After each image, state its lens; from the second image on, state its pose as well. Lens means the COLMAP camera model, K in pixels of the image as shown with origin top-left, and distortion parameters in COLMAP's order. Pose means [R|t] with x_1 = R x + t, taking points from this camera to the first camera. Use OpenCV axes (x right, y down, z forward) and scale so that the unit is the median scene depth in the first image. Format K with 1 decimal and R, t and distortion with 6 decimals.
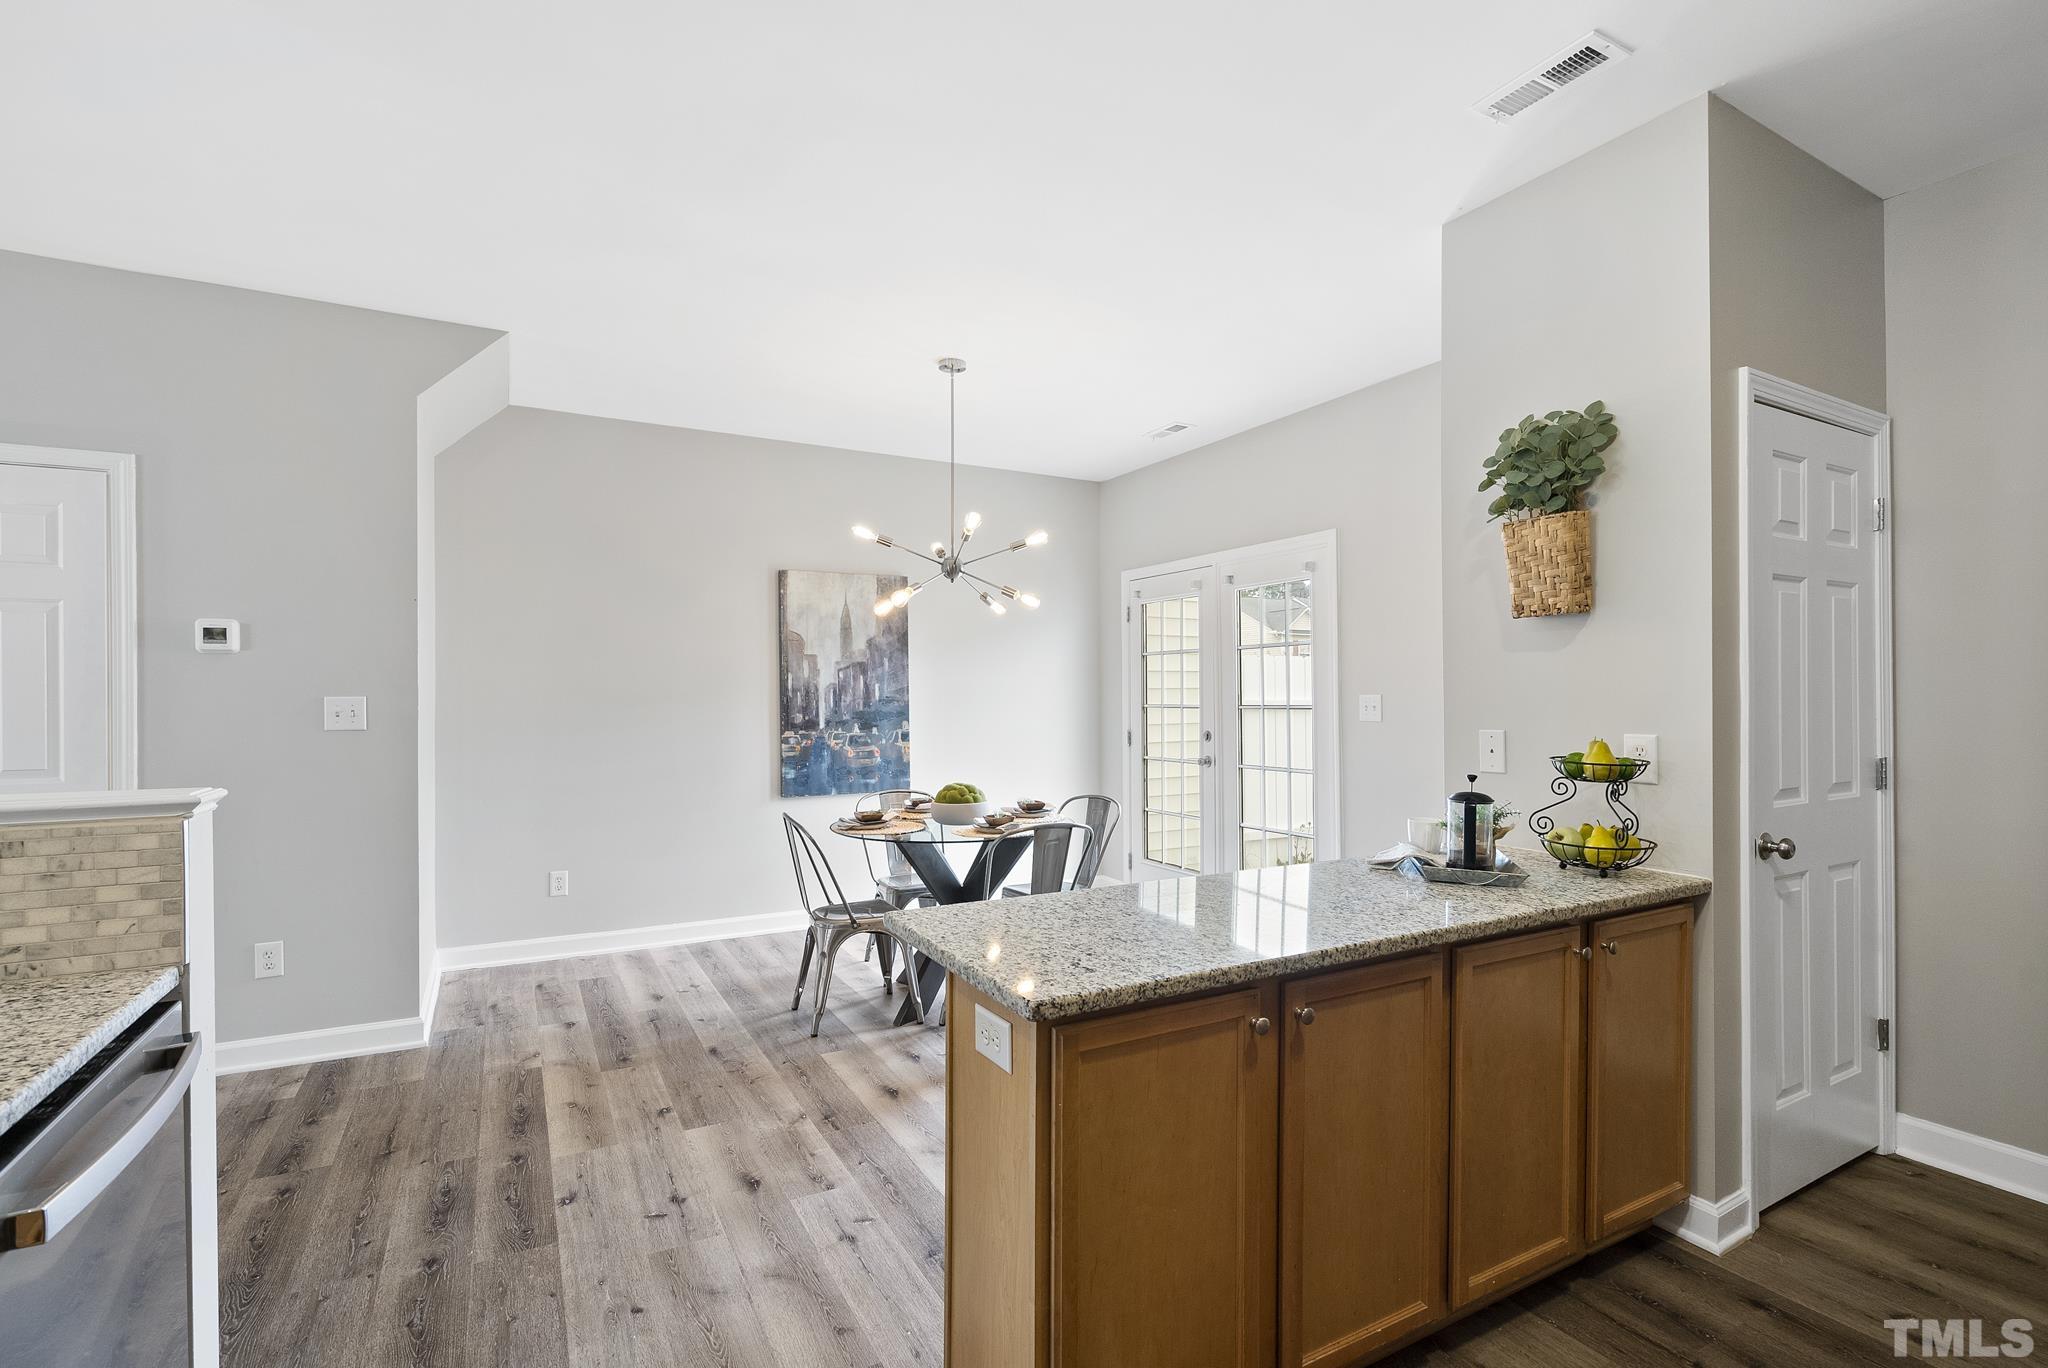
lens RADIAL K [[941.9, 0, 1016.4], [0, 941.9, 700.6], [0, 0, 1]] dist [-0.003611, 0.000396]
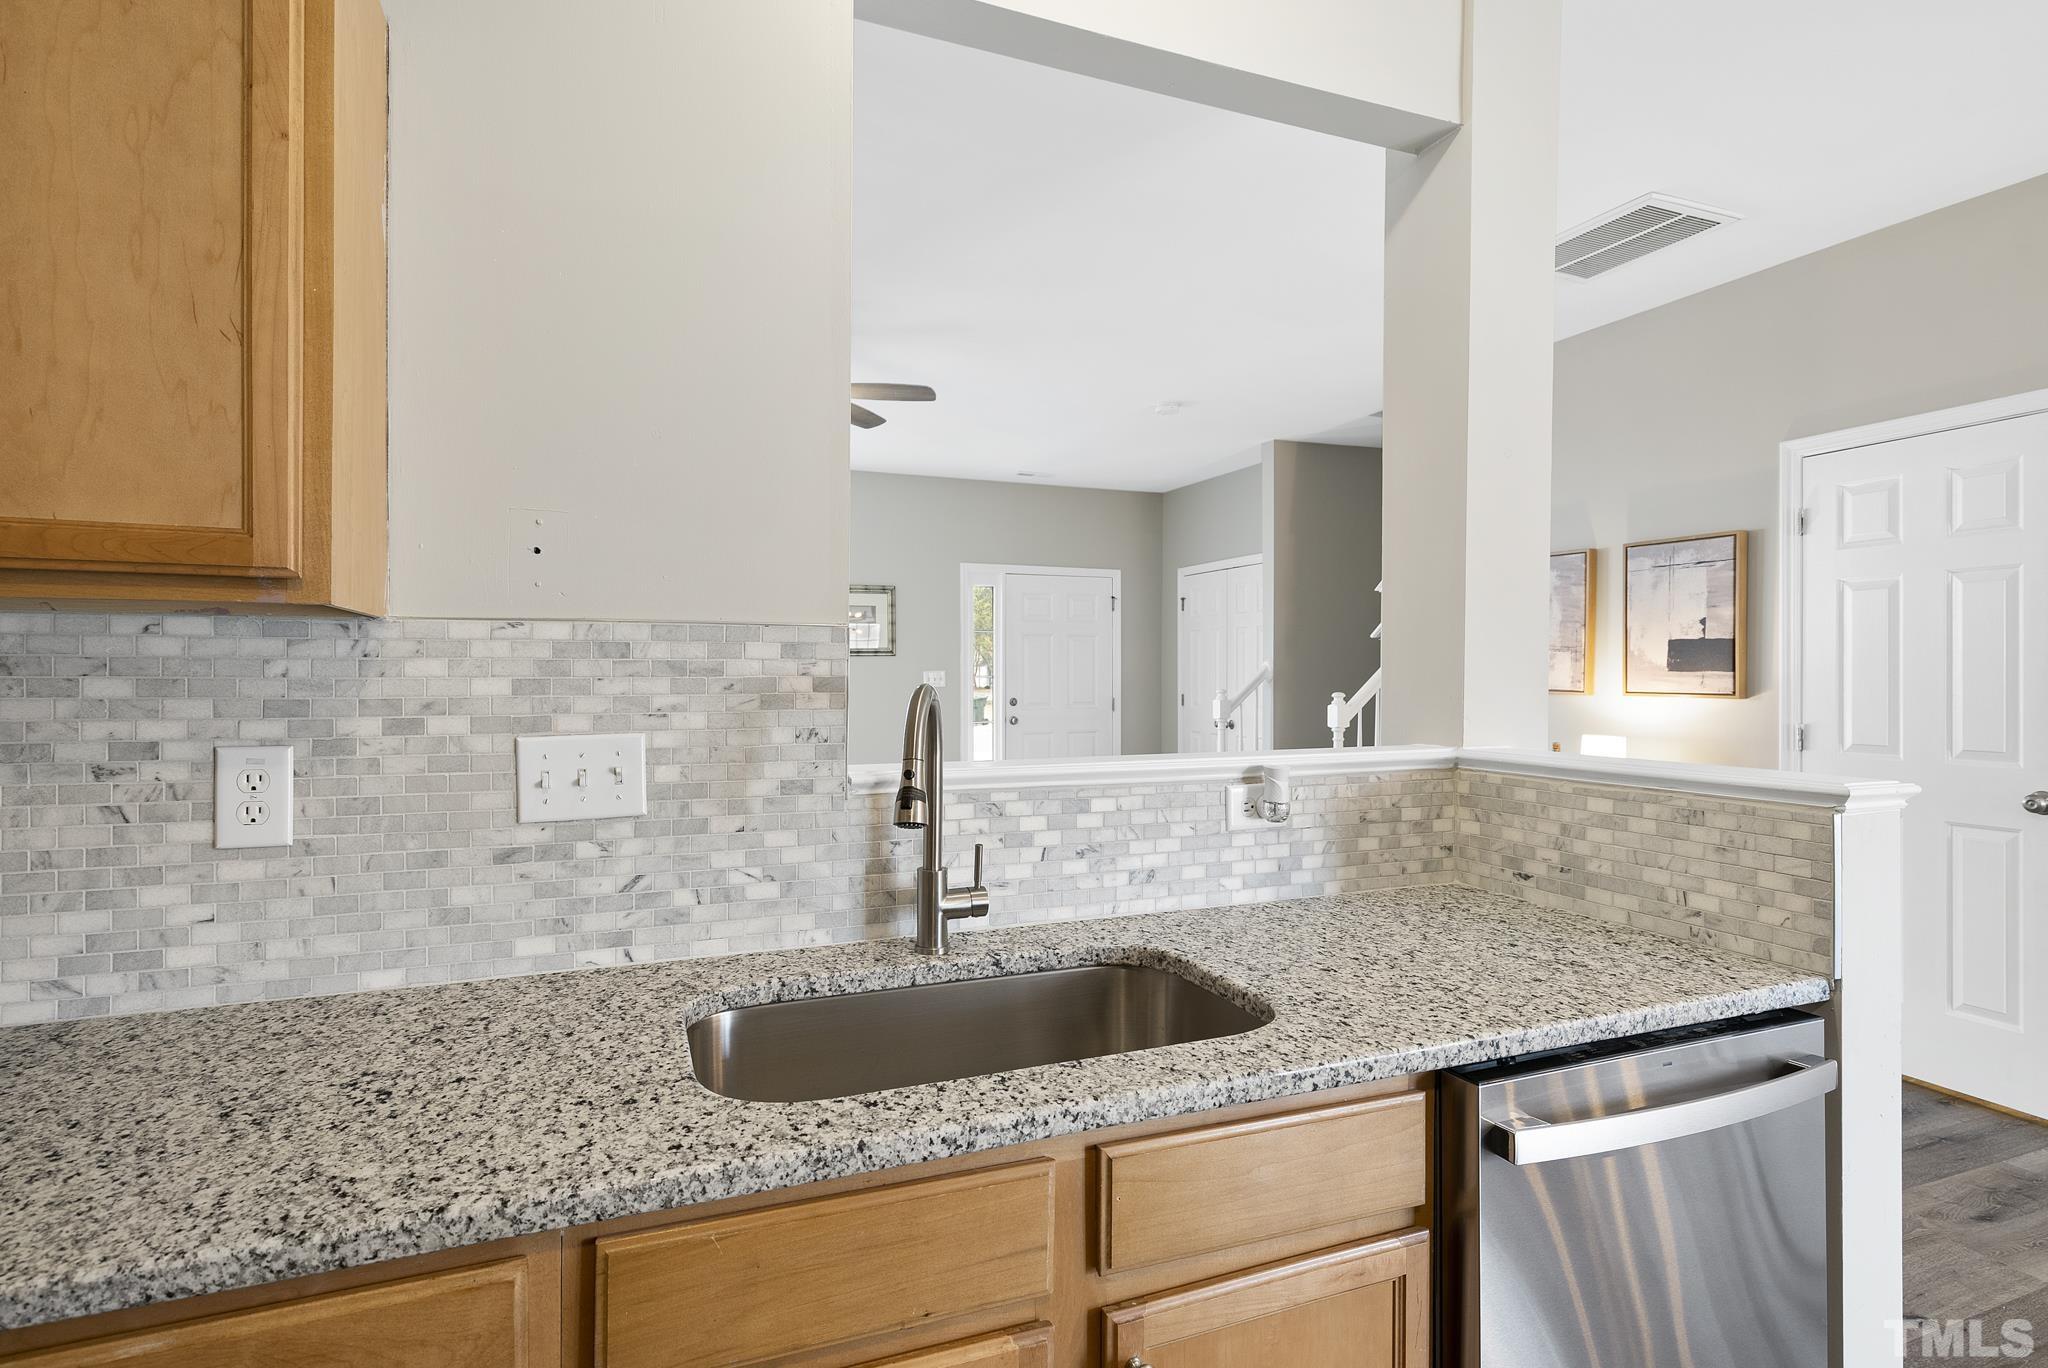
lens RADIAL K [[1035.9, 0, 1024.0], [0, 1035.9, 684.0], [0, 0, 1]] dist [0.002547, 0.000254]
pose [[-0.118165, 0.012428, -0.992916, 0.042917], [-0.005961, 0.999895, 0.013224, -0.000384], [0.992976, 0.007482, -0.118078, 0.099414]]
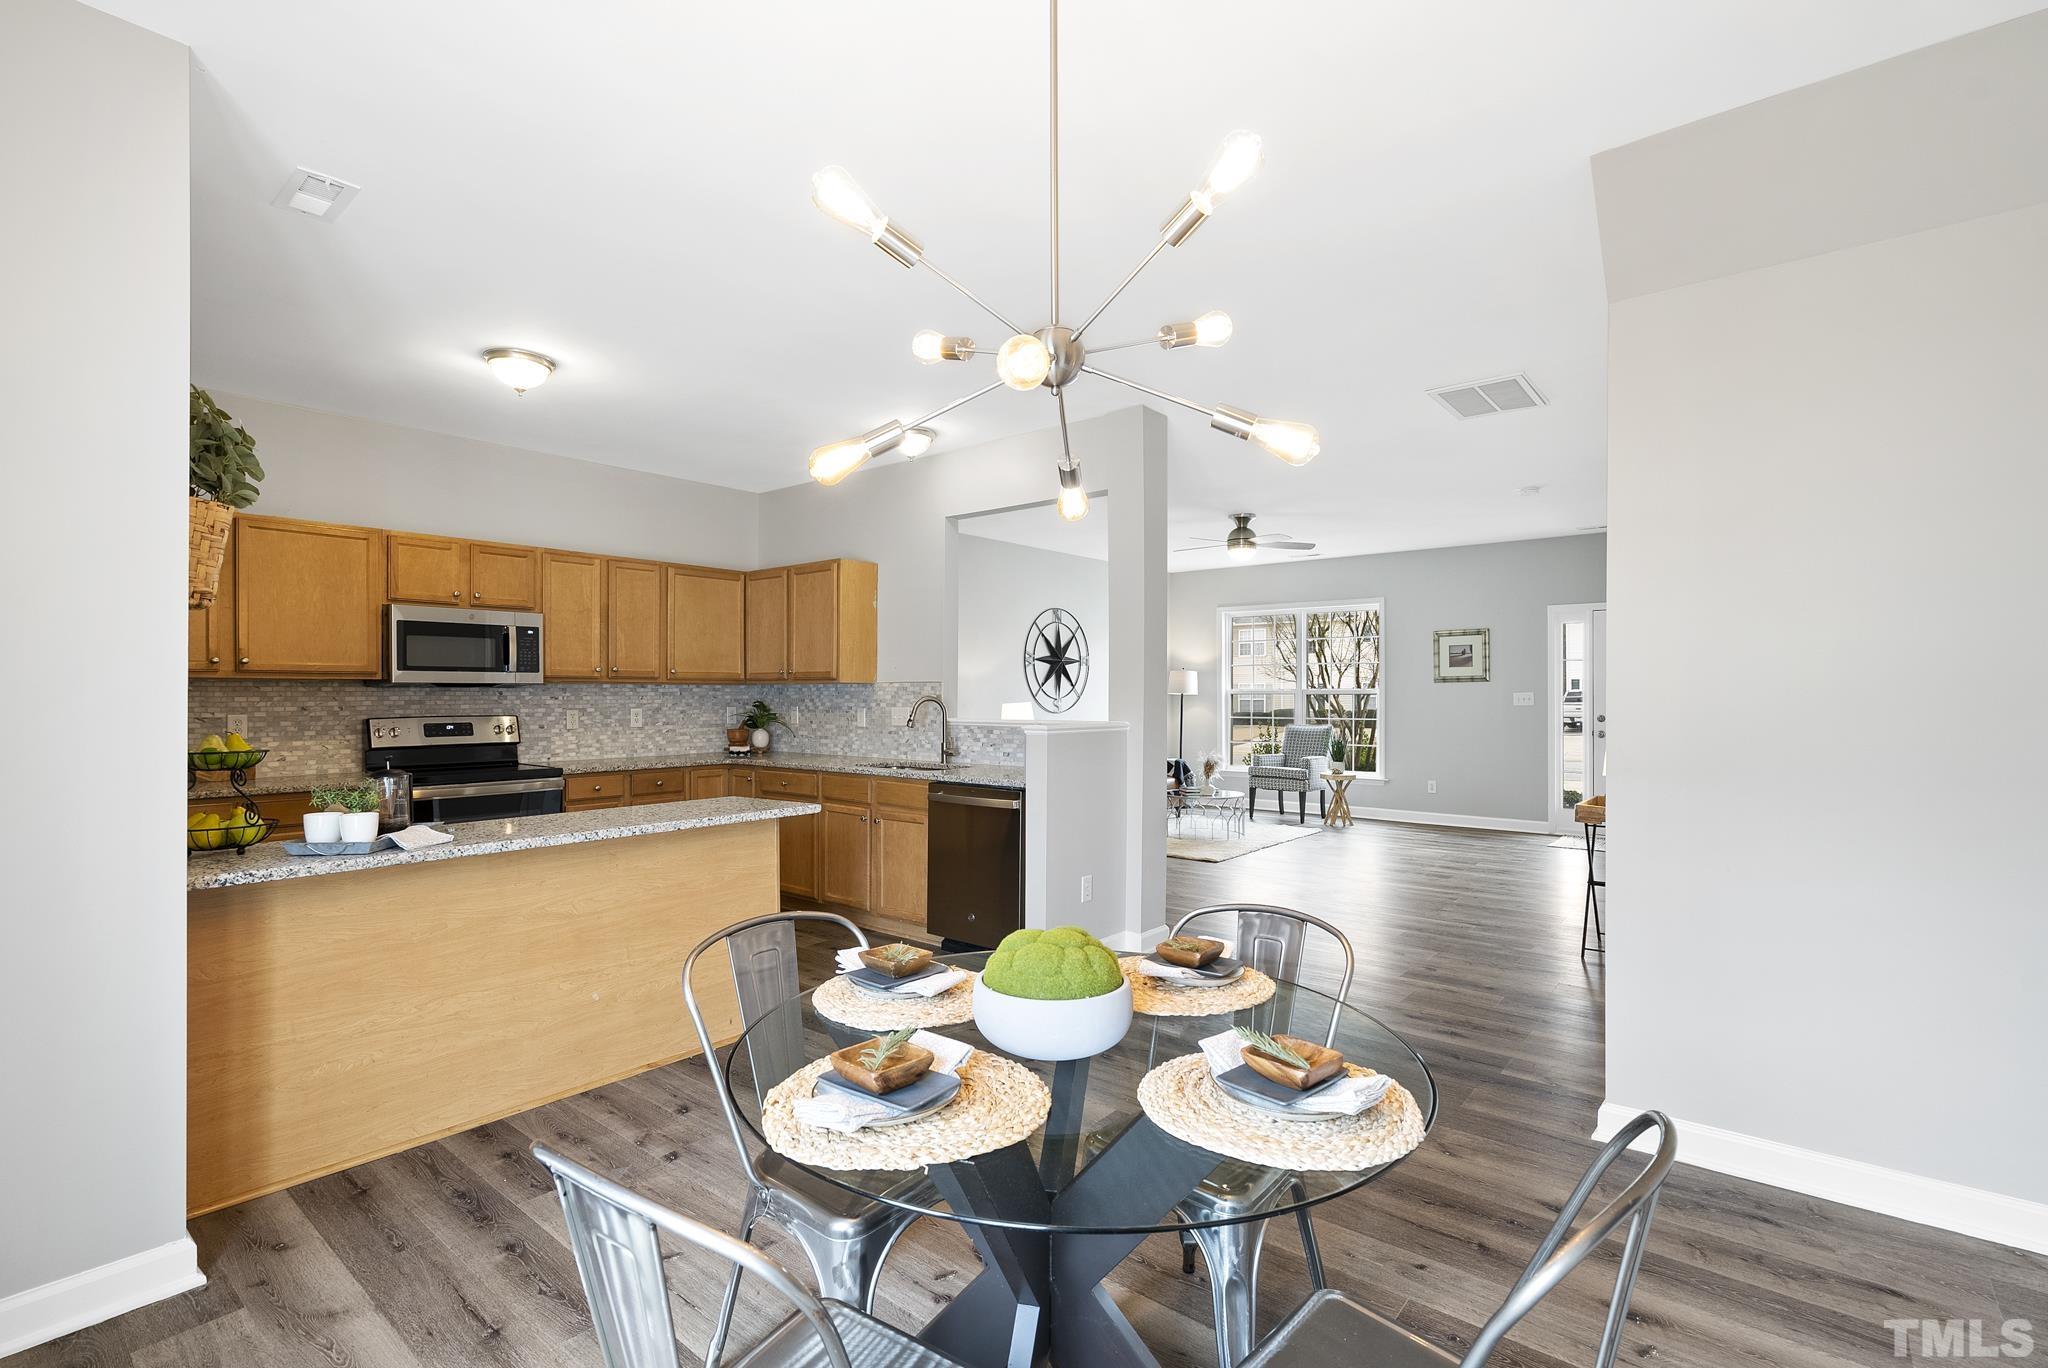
lens RADIAL K [[936.5, 0, 1027.7], [0, 936.5, 687.1], [0, 0, 1]] dist [-0.001484, 0.000809]
pose [[-0.928002, -0.000737, -0.372574, 0.064421], [0.000934, 0.999990, -0.004304, -0.002342], [0.372574, -0.004342, -0.927993, 1.041158]]
